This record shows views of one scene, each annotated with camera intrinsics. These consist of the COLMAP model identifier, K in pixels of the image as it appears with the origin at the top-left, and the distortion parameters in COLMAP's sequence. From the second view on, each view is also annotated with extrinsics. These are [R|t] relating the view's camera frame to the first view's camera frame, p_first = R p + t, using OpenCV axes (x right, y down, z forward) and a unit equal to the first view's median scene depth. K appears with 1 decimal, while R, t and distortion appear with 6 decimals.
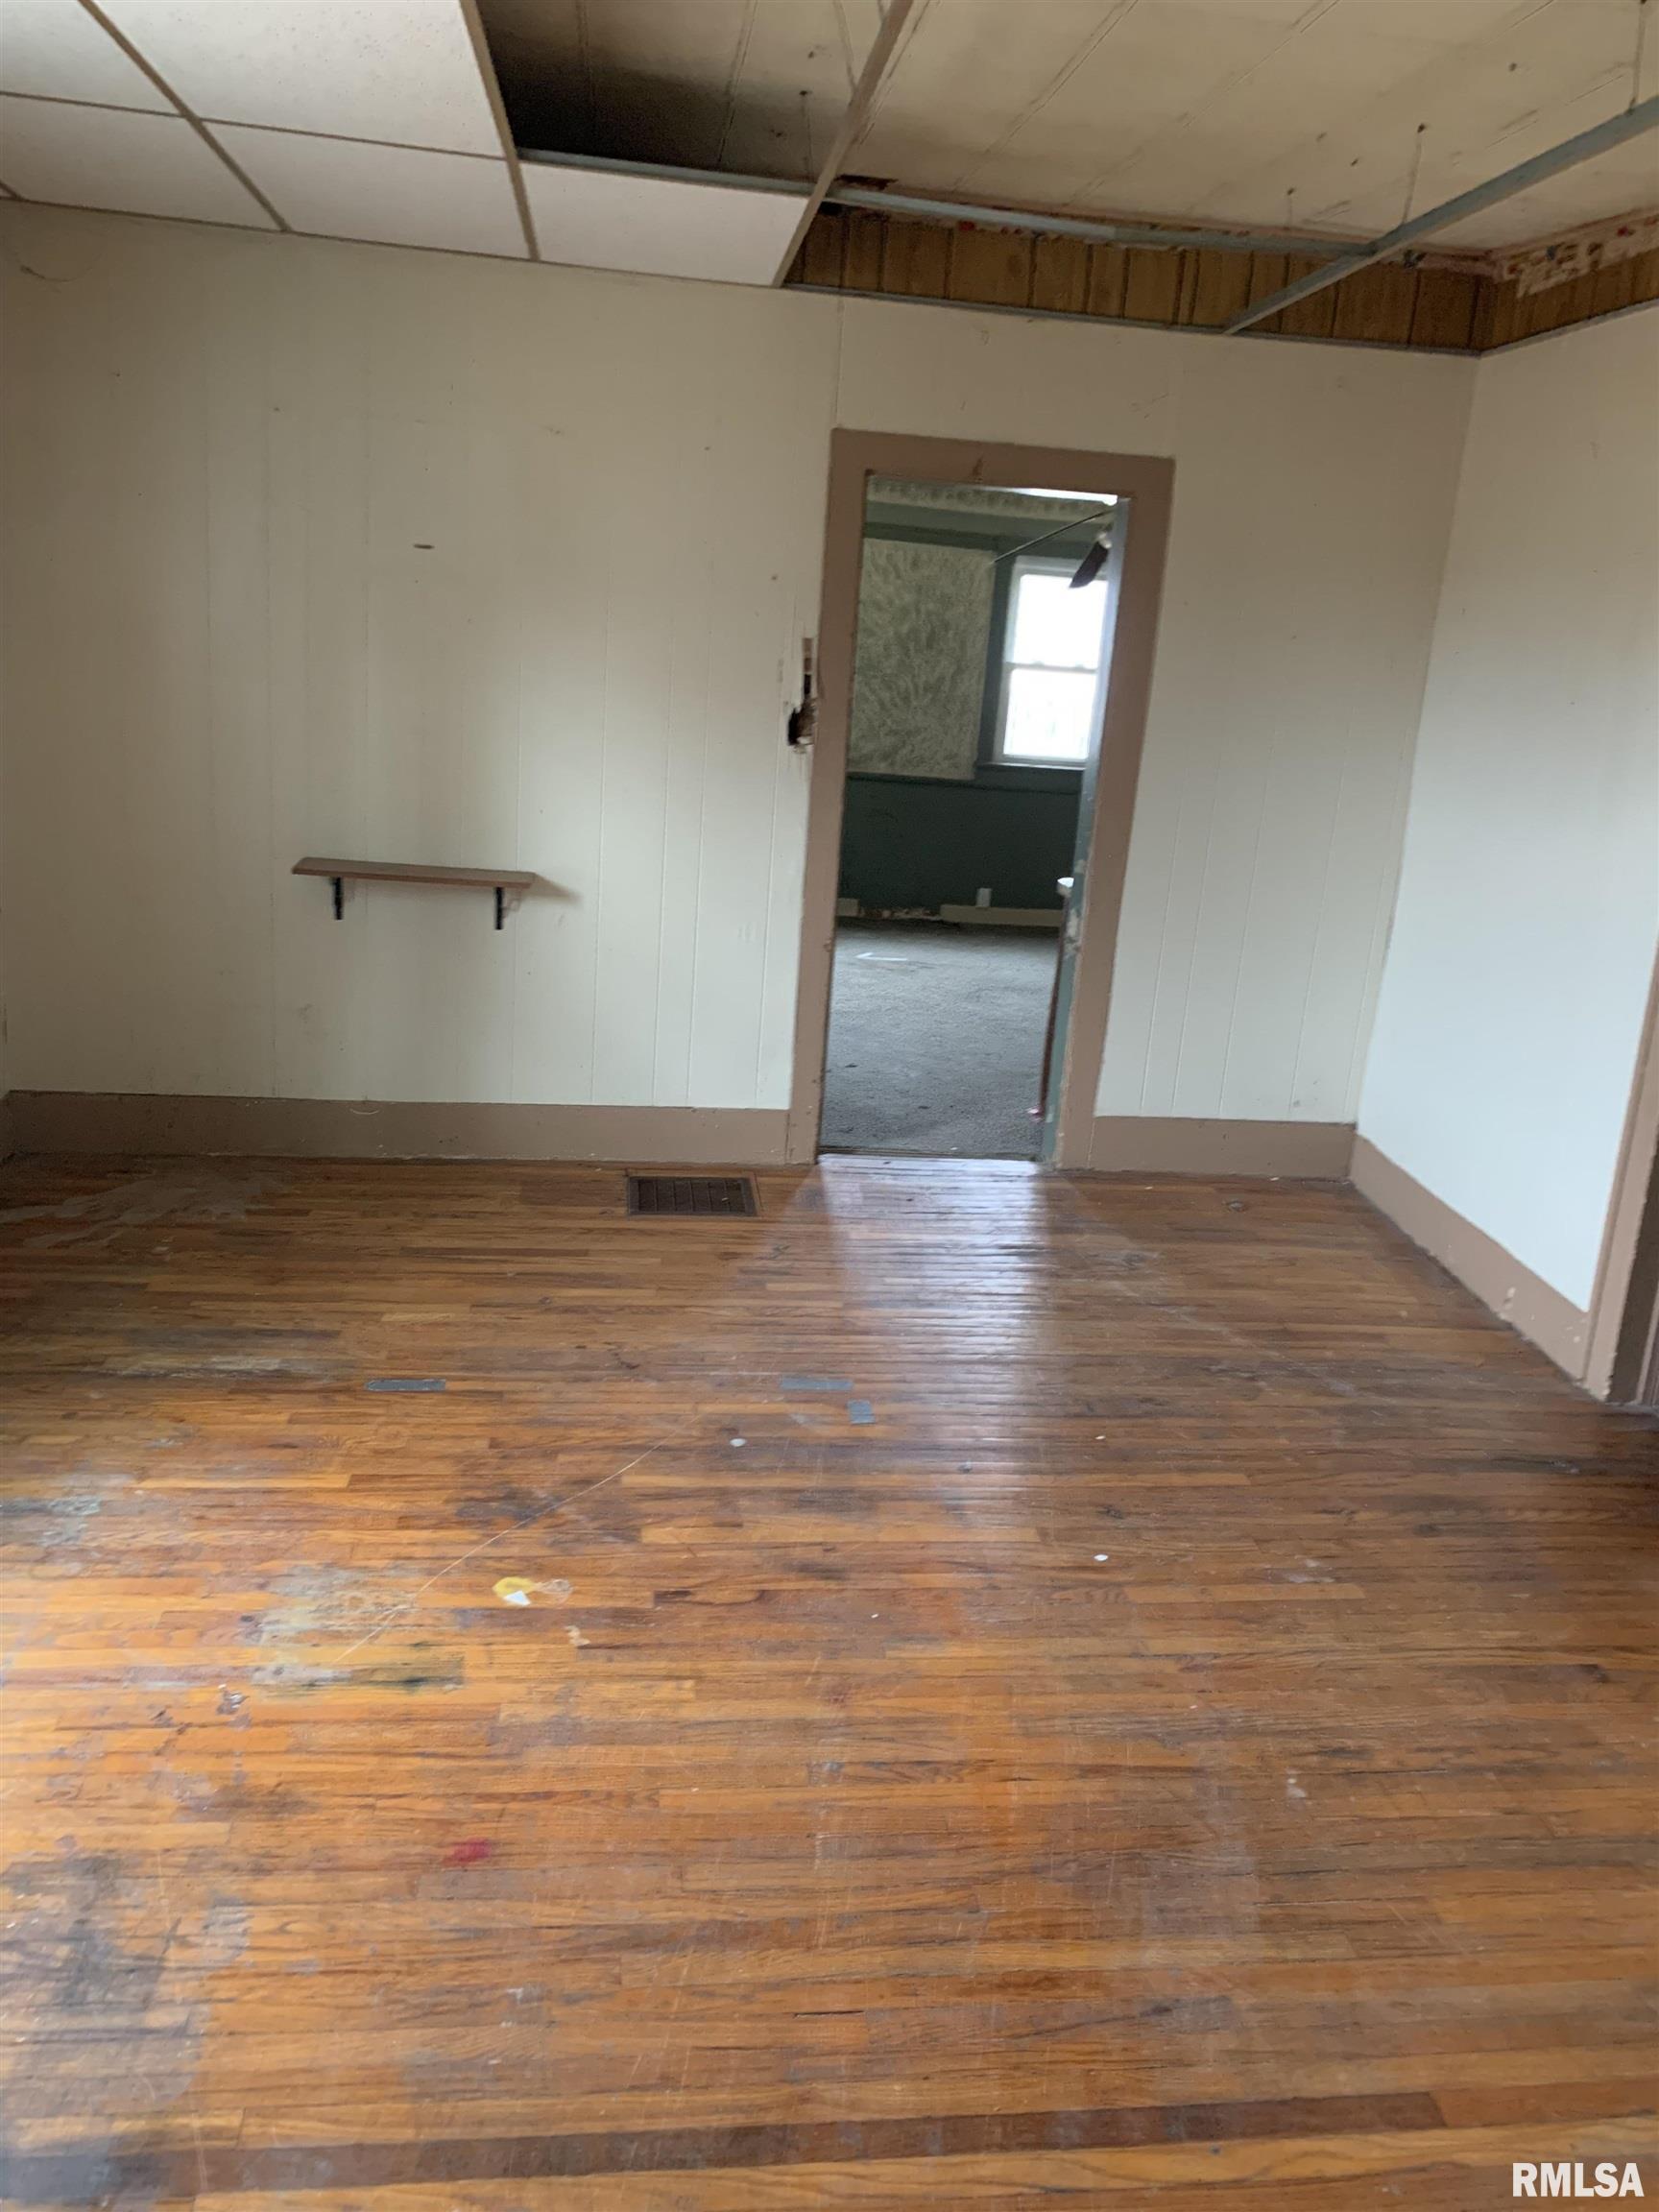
lens RADIAL K [[1690.6, 0, 829.5], [0, 1690.6, 1106.0], [0, 0, 1]] dist [0.076186, -0.067099]
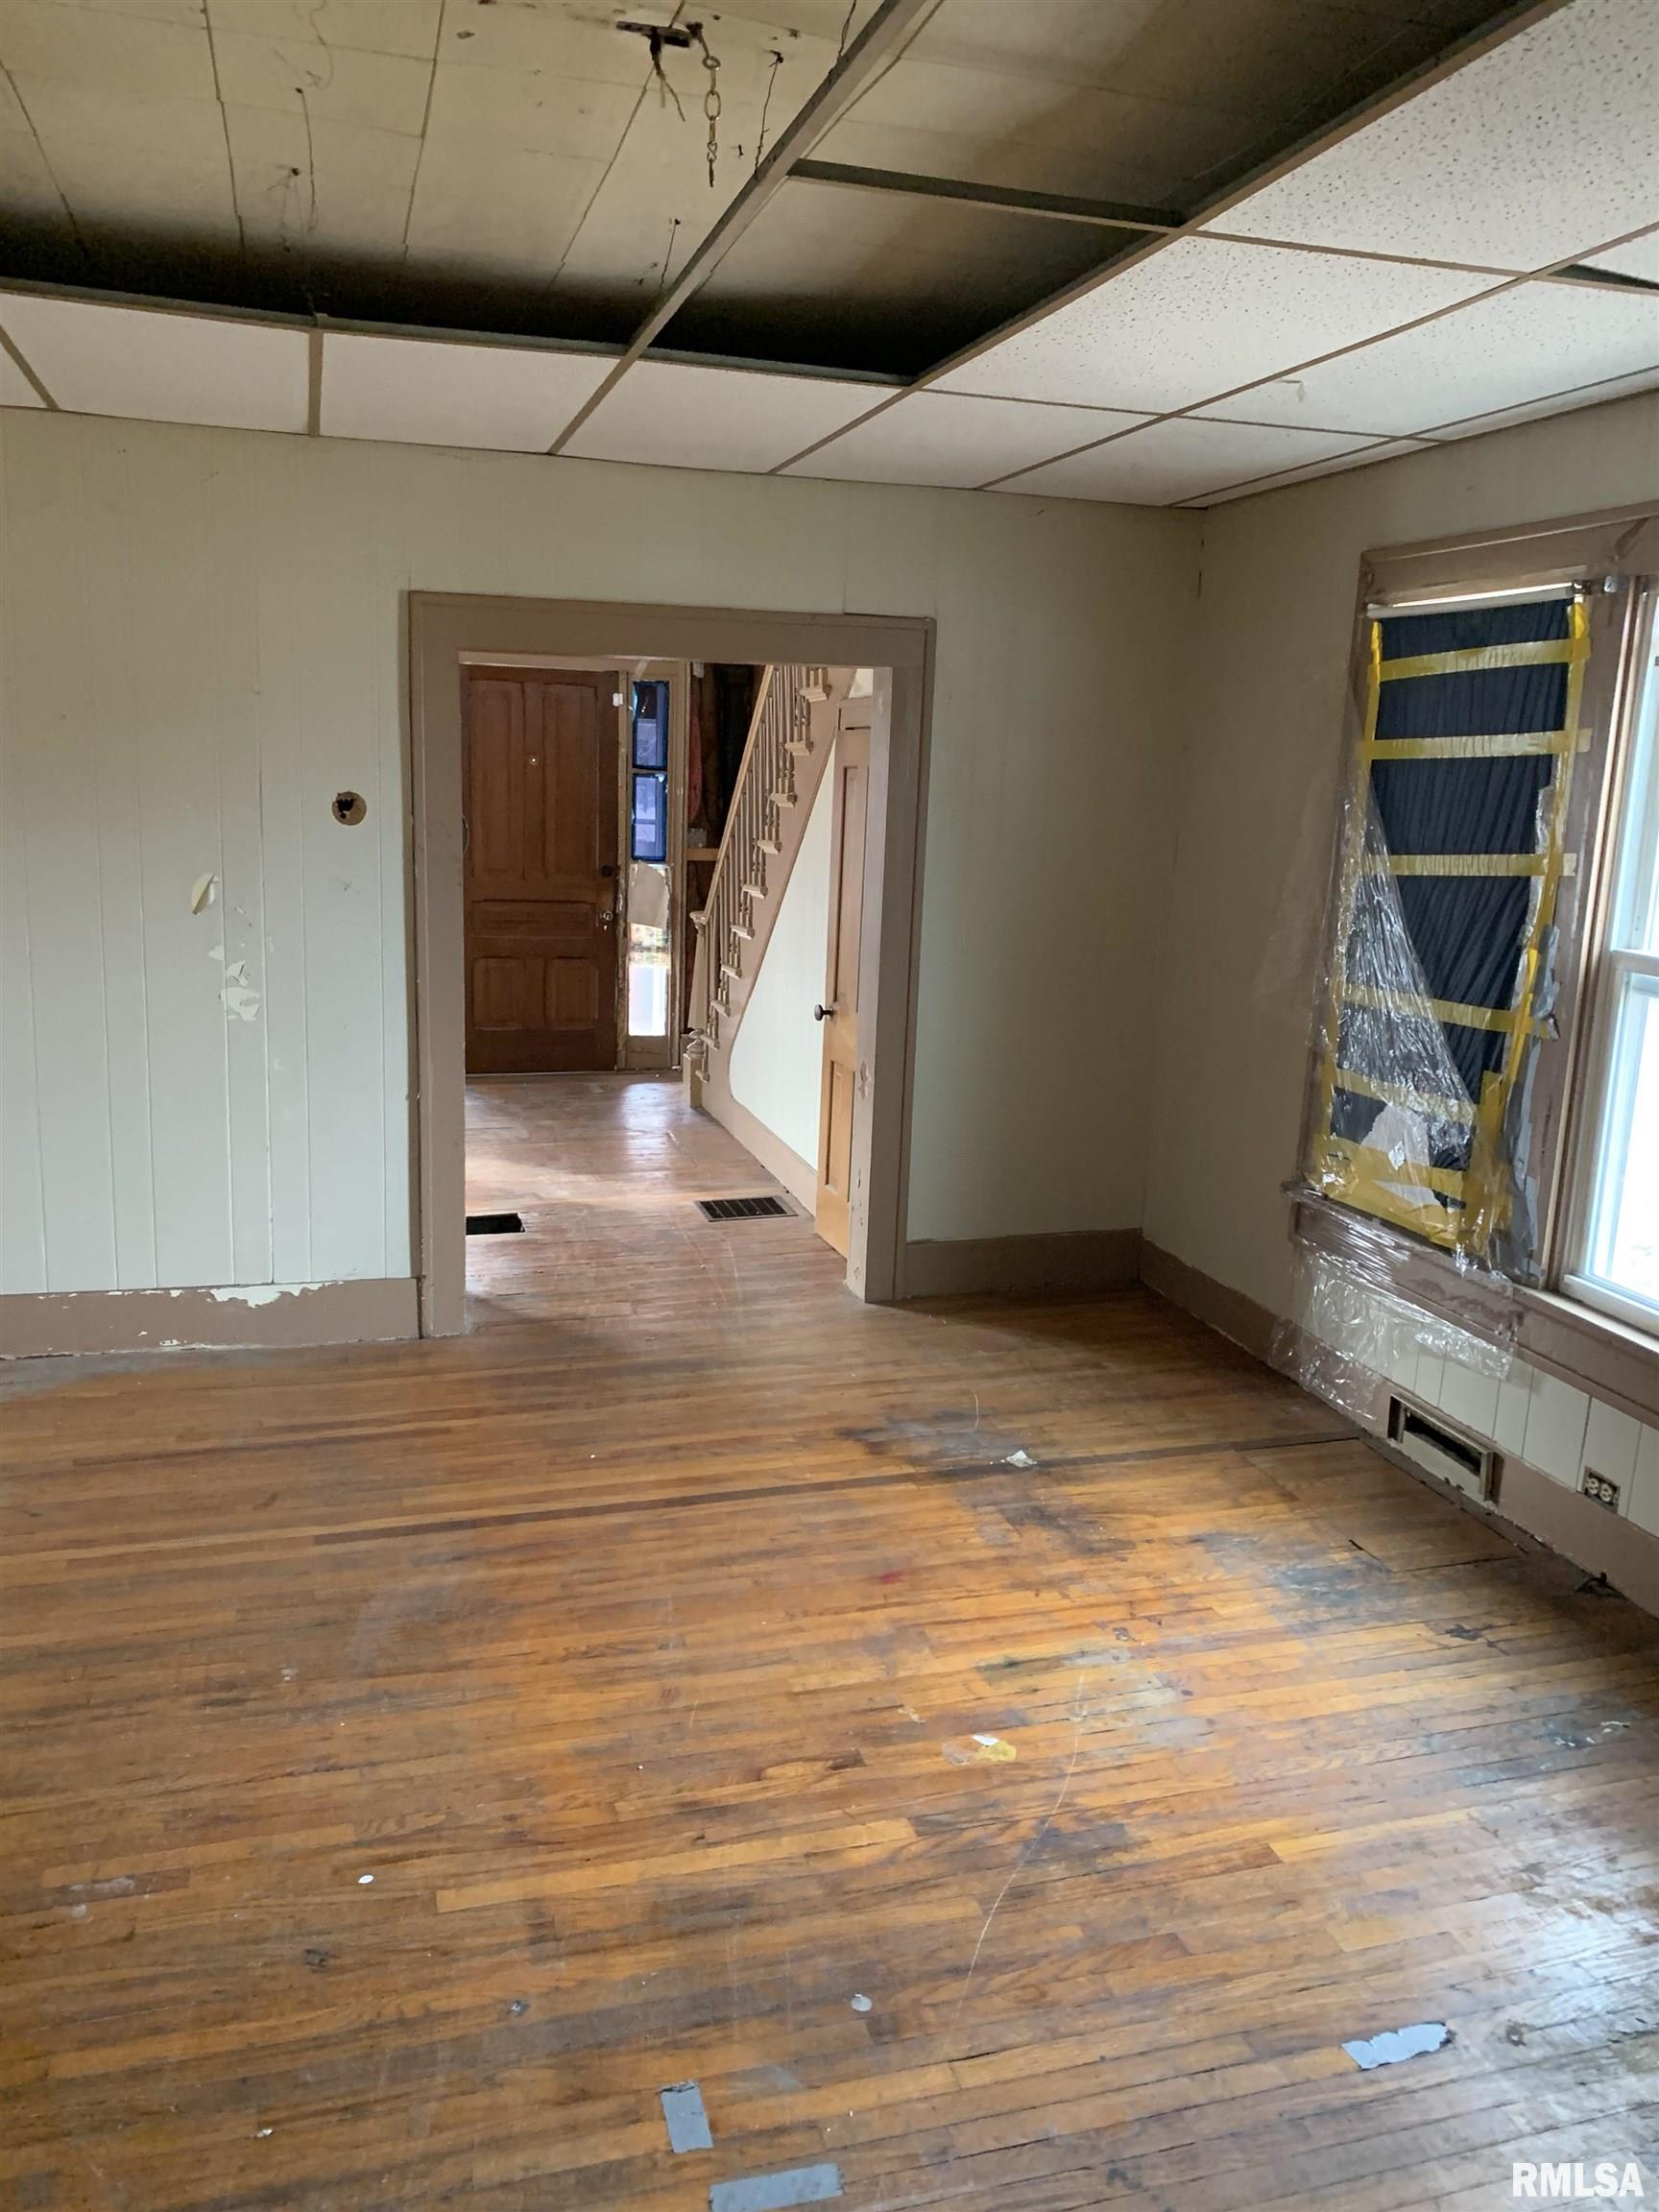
lens RADIAL K [[1690.6, 0, 829.5], [0, 1690.6, 1106.0], [0, 0, 1]] dist [0.076186, -0.067099]
pose [[-0.979247, -0.077513, -0.187261, 0.136573], [-0.154355, 0.884009, 0.441250, -0.501253], [0.131338, 0.460998, -0.877628, 1.729681]]
